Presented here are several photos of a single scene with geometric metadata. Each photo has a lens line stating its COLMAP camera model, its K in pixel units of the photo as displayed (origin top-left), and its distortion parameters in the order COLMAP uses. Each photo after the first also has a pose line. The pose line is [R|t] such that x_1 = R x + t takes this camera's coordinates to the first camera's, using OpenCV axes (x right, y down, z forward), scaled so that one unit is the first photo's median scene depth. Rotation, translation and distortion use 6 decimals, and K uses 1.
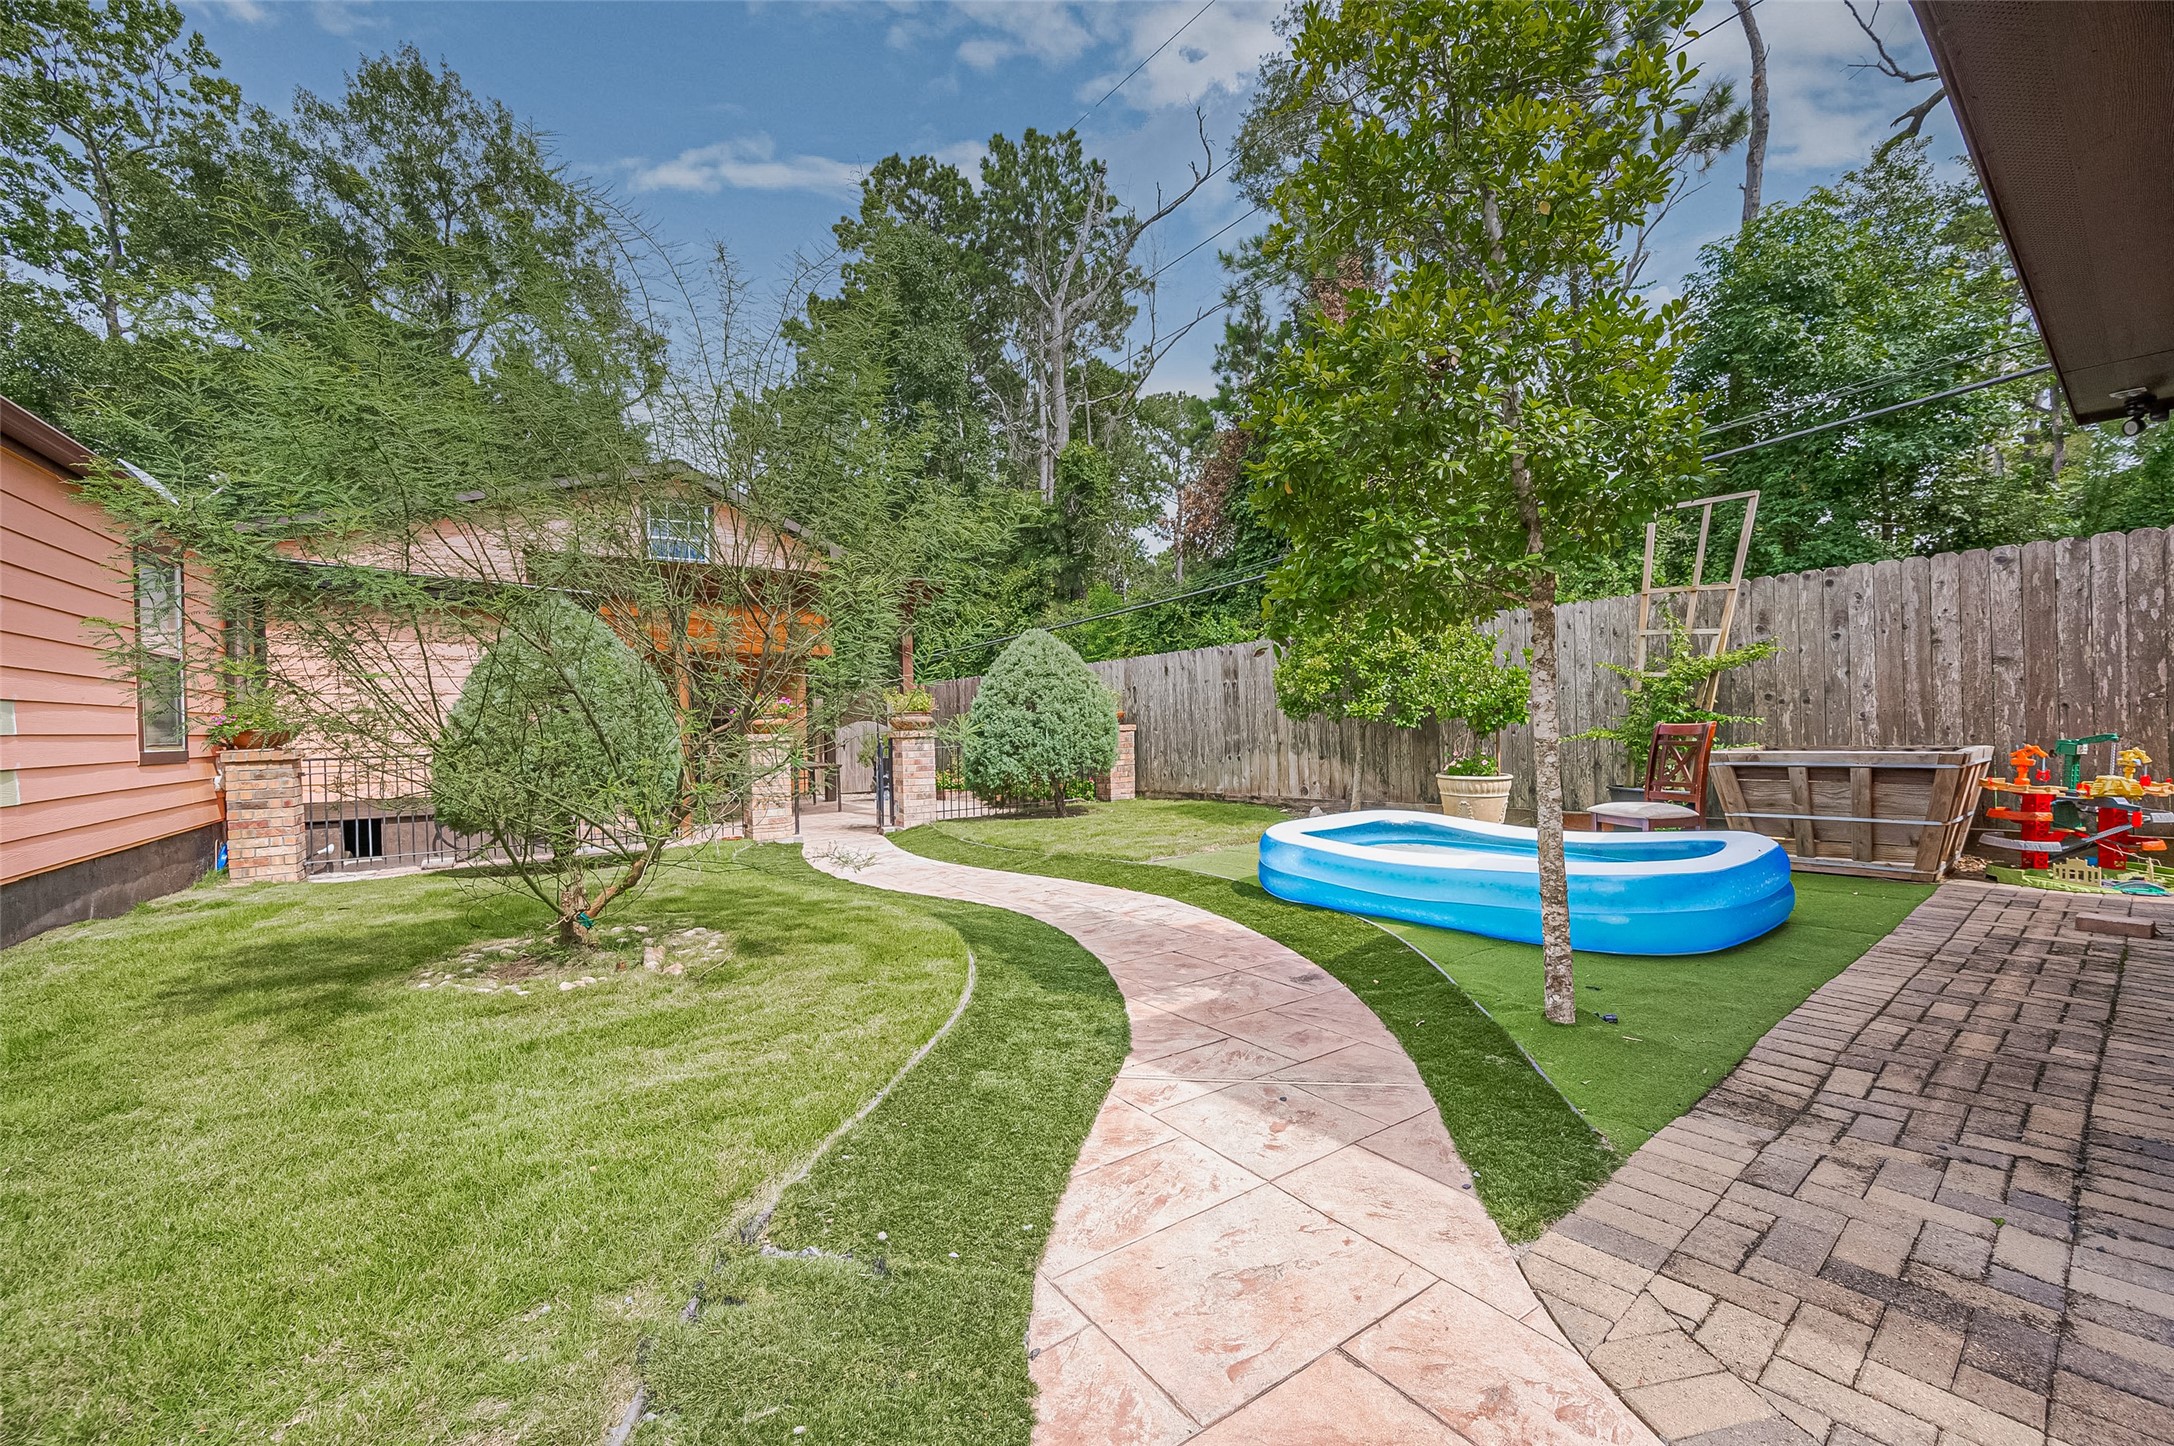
lens RADIAL K [[862.5, 0, 1088.5], [0, 862.5, 729.2], [0, 0, 1]] dist [0.000625, 0.000057]
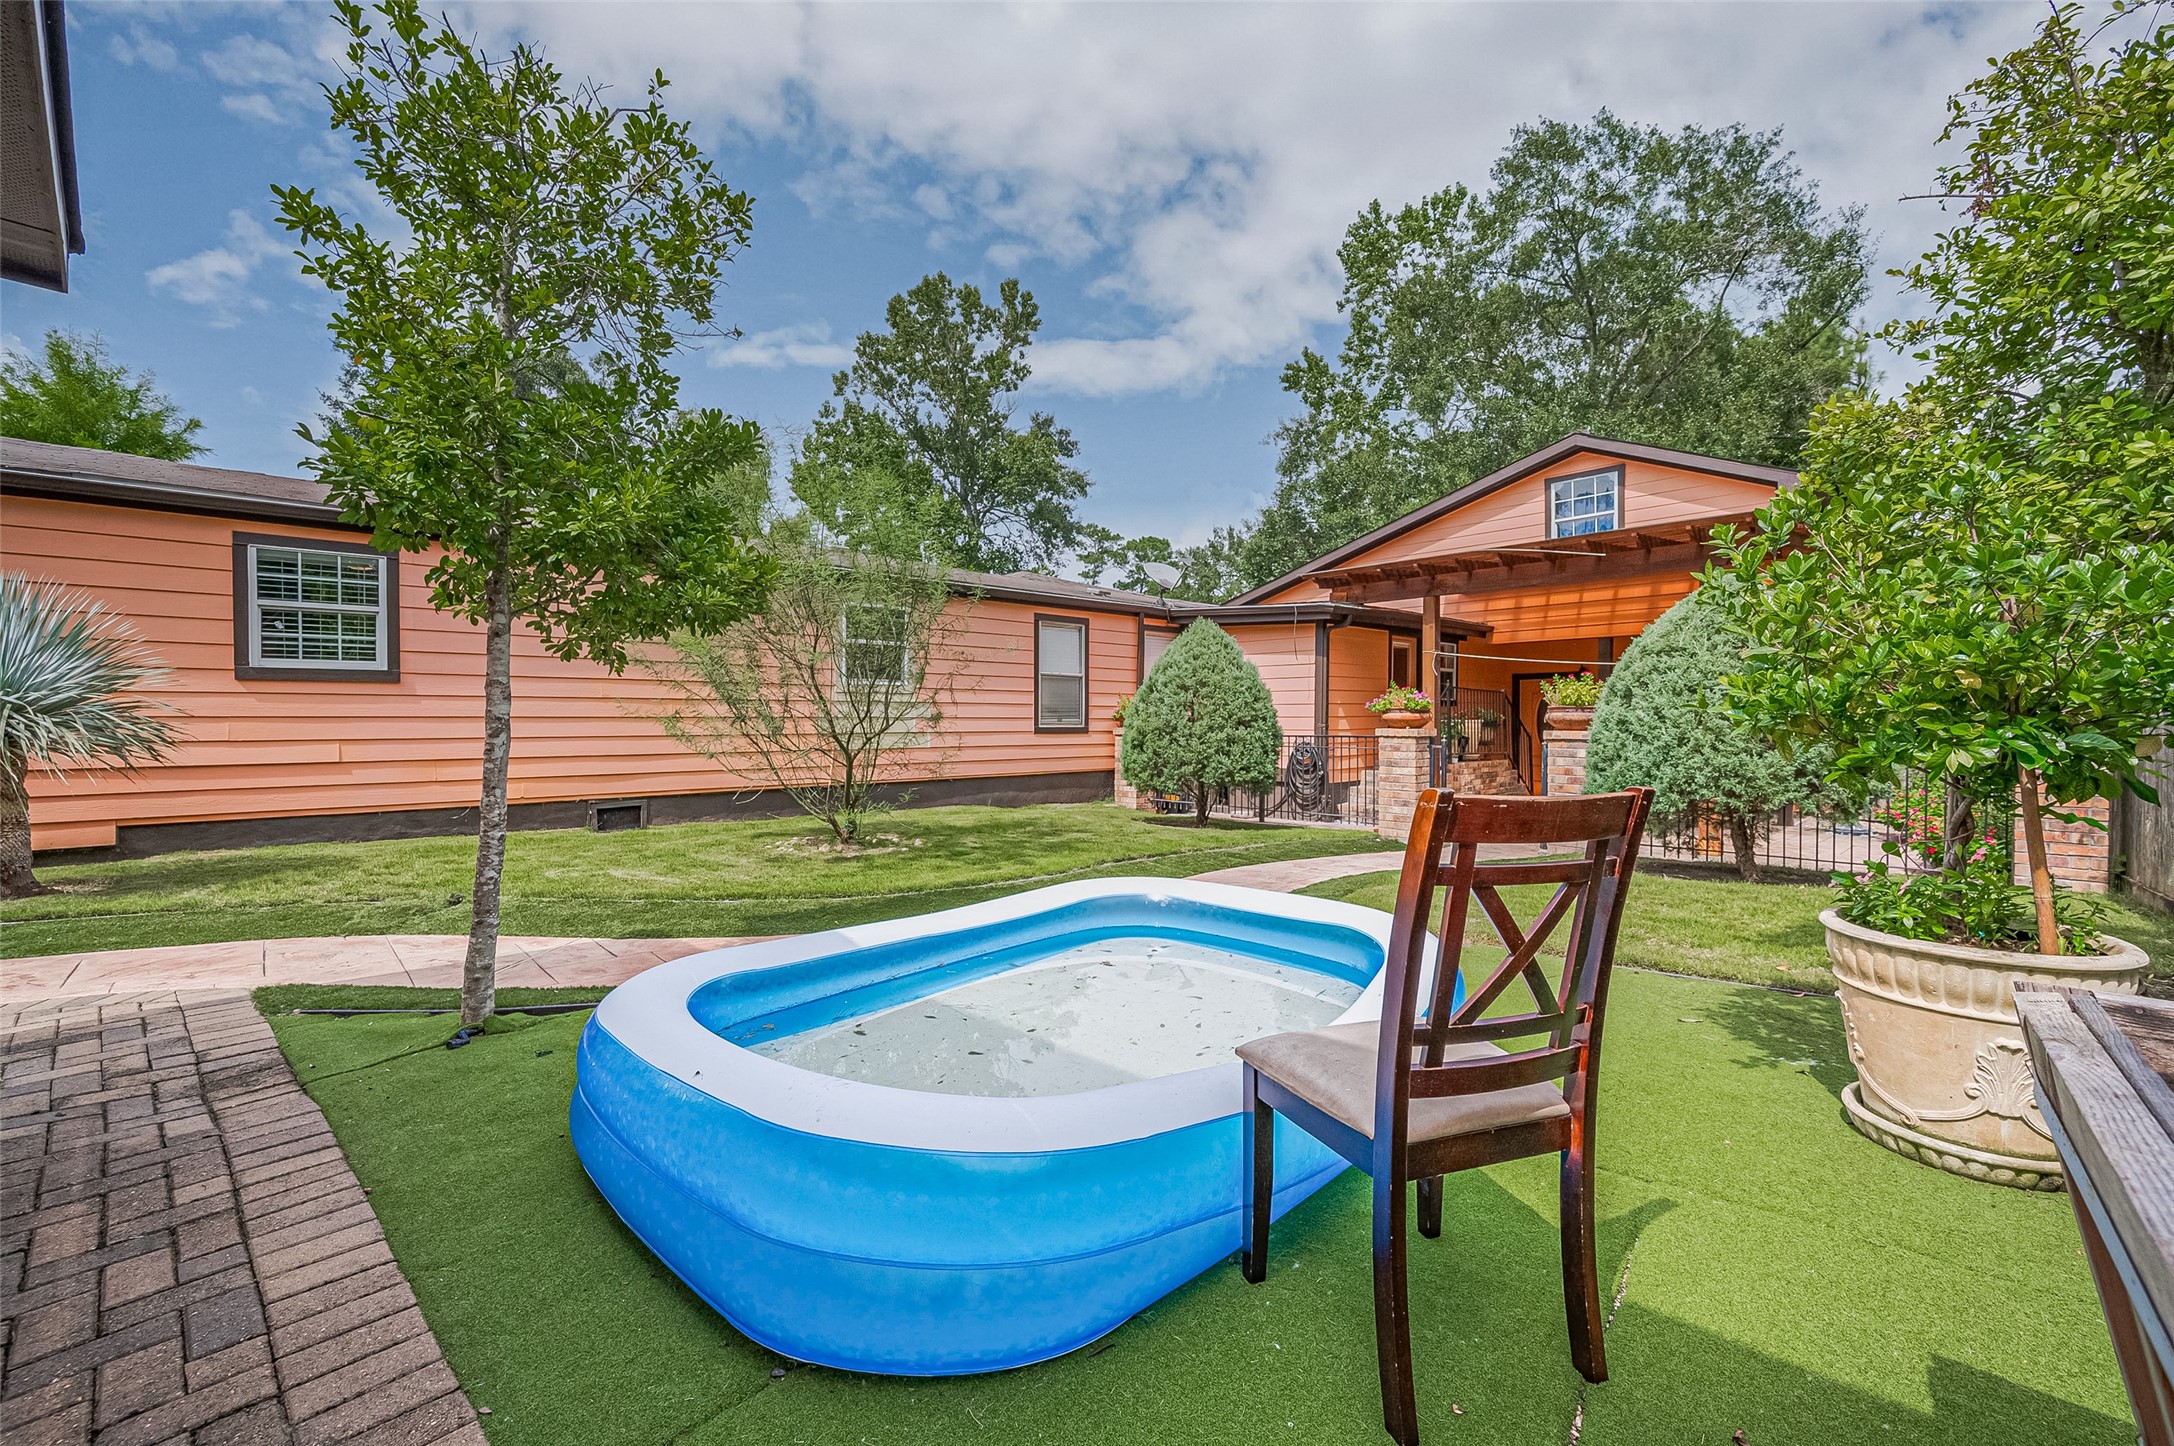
lens RADIAL K [[862.5, 0, 1082.6], [0, 862.5, 722.4], [0, 0, 1]] dist [0.000625, 0.000057]
pose [[0.169544, 0.025029, -0.985205, 1.778585], [-0.014897, 0.999628, 0.022832, -0.062193], [0.985410, 0.010805, 0.169854, 1.626830]]
